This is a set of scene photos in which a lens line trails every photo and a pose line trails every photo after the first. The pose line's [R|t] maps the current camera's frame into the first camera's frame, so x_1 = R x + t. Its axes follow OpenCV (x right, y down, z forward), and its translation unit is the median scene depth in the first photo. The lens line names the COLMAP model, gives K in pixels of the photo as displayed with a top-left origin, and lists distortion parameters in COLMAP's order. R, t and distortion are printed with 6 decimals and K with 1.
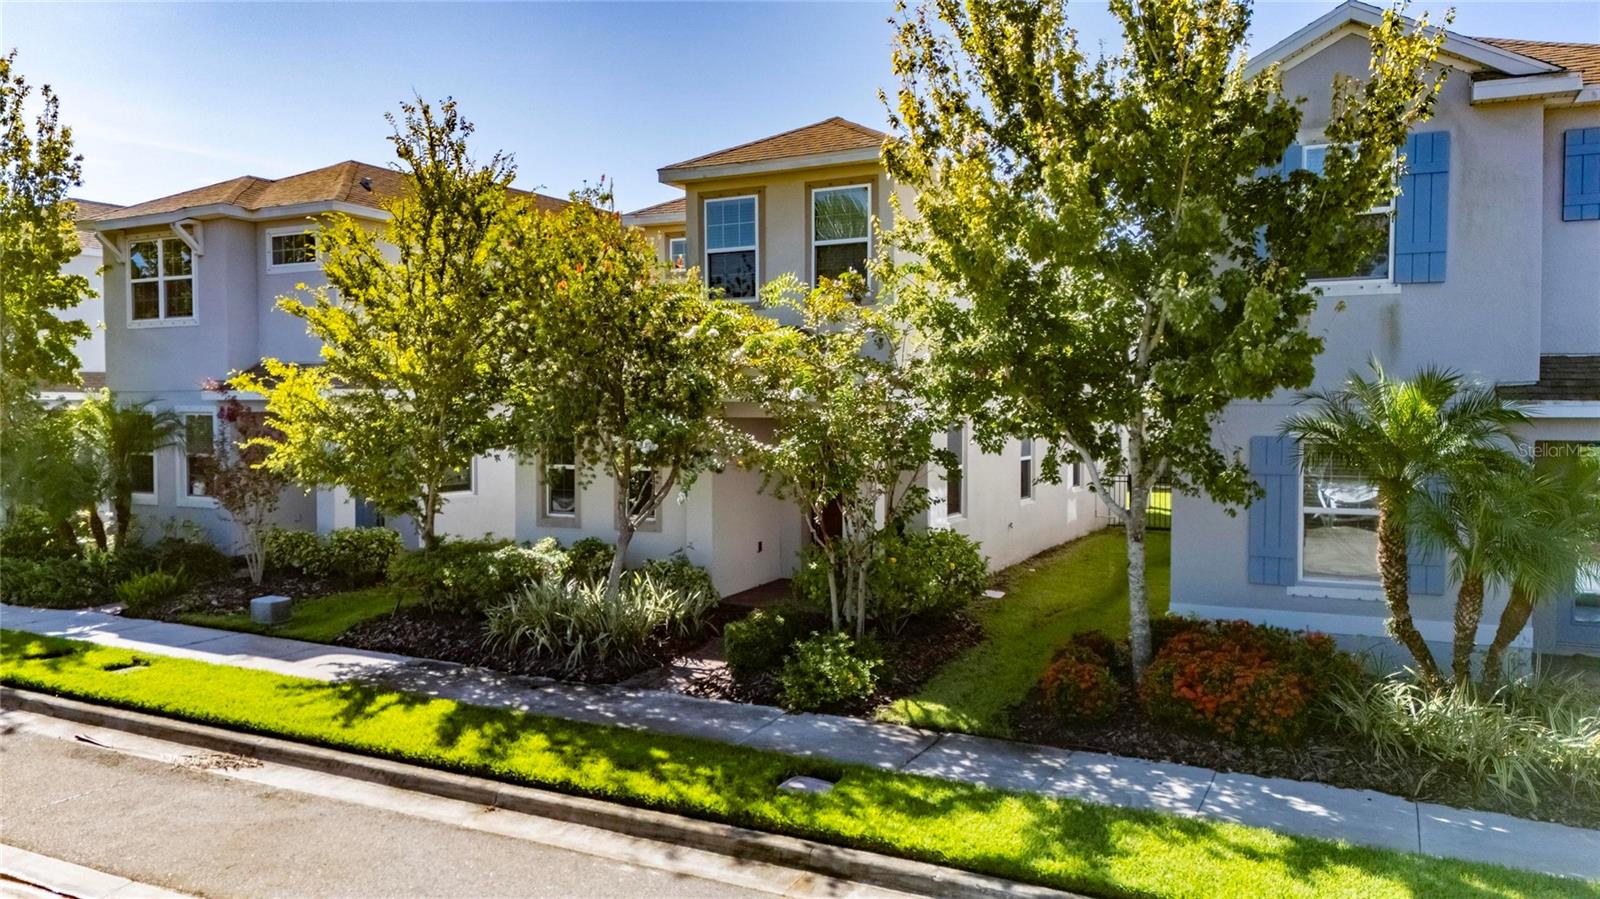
lens RADIAL K [[1160.2, 0, 803.1], [0, 1160.2, 414.7], [0, 0, 1]] dist [0.075544, -0.065568]
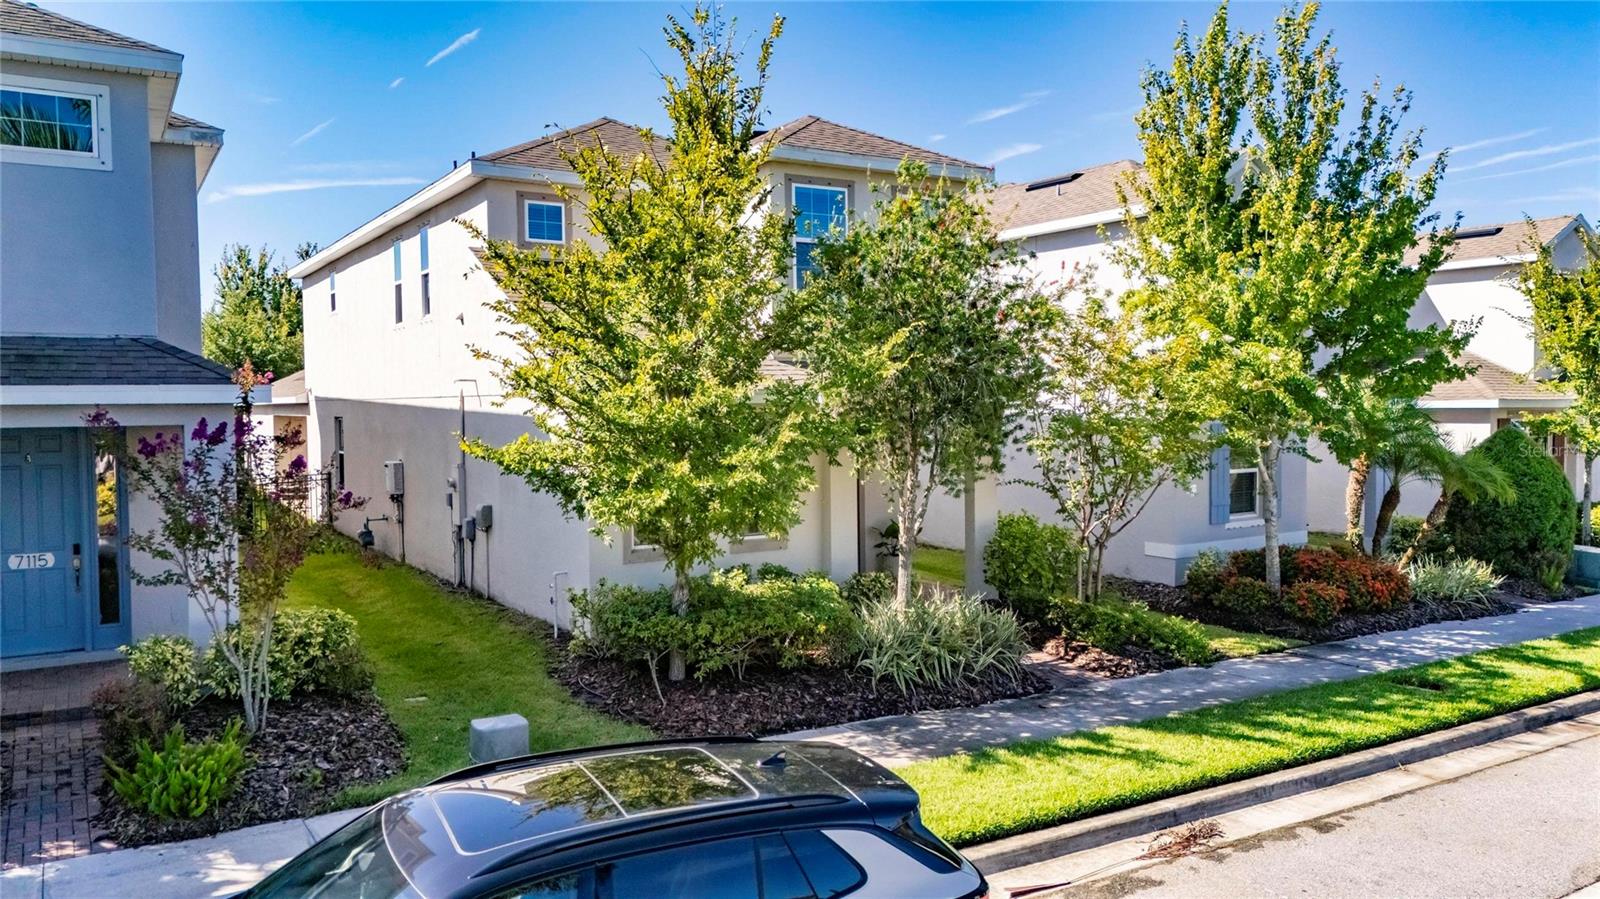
lens RADIAL K [[1175.5, 0, 801.4], [0, 1175.5, 449.1], [0, 0, 1]] dist [0.067846, -0.066452]
pose [[0.522848, -0.040864, 0.851446, -1.378420], [0.014481, 0.999132, 0.039060, -0.016678], [-0.852303, -0.008092, 0.522985, 0.816098]]
